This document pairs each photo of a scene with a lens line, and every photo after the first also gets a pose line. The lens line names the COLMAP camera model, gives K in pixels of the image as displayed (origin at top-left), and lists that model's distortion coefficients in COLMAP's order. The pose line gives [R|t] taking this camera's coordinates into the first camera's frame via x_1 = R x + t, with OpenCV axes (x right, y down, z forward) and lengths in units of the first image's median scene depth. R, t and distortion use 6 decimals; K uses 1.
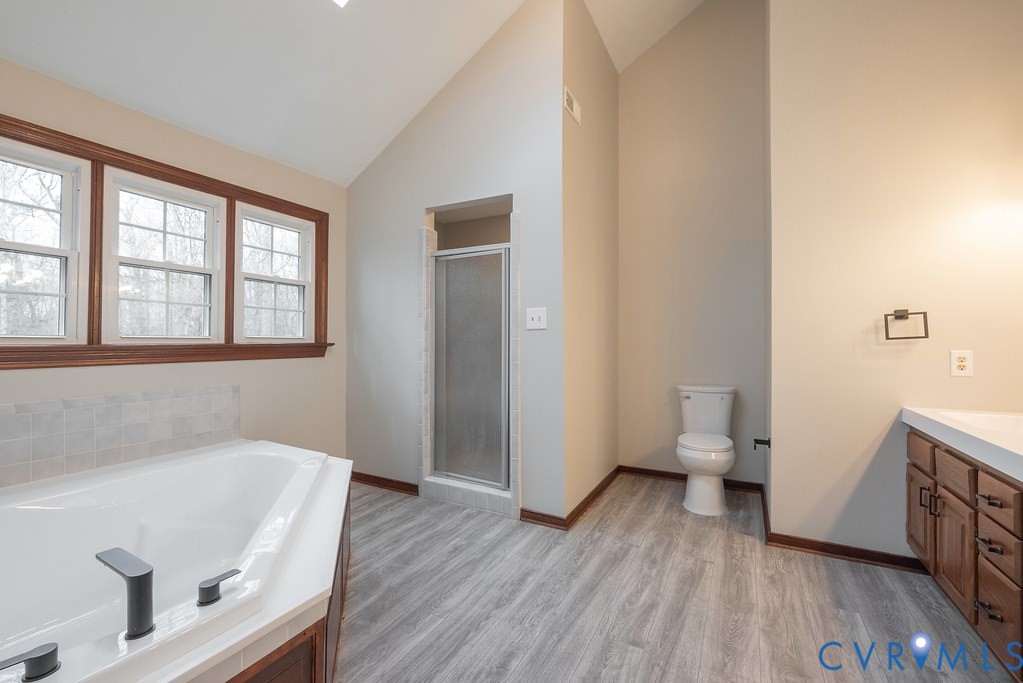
lens RADIAL K [[434.1, 0, 515.1], [0, 434.1, 333.9], [0, 0, 1]] dist [-0.000704, 0.000202]
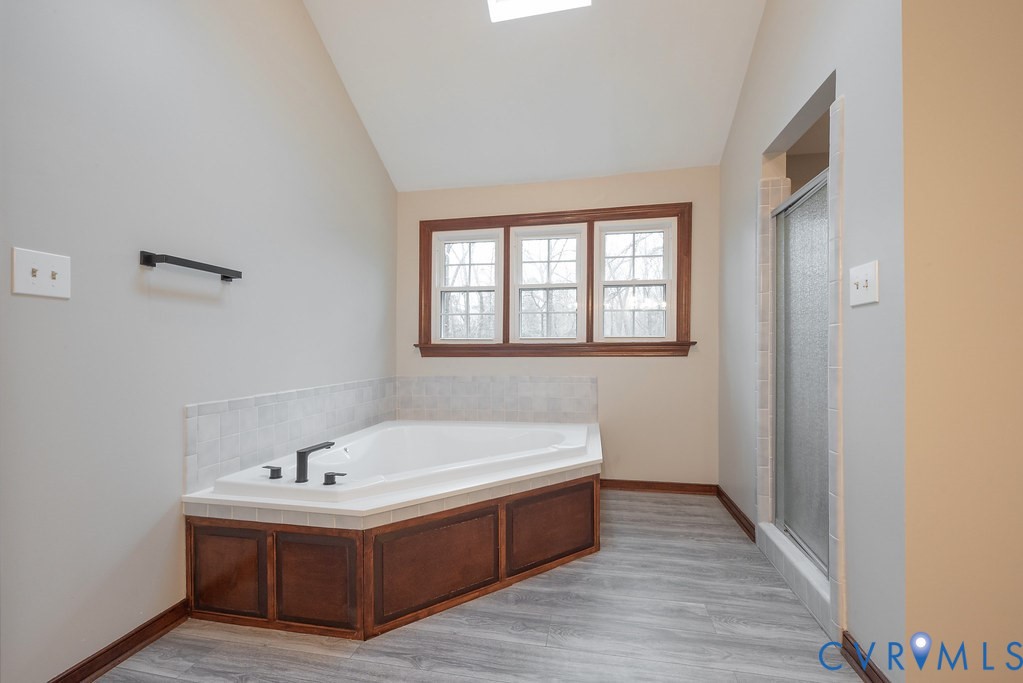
lens RADIAL K [[434.1, 0, 508.5], [0, 434.1, 342.6], [0, 0, 1]] dist [-0.000704, 0.000202]
pose [[0.284625, -0.016649, -0.958494, 0.422449], [0.022153, 0.999696, -0.010786, 0.030029], [0.958383, -0.018163, 0.284908, 0.432232]]
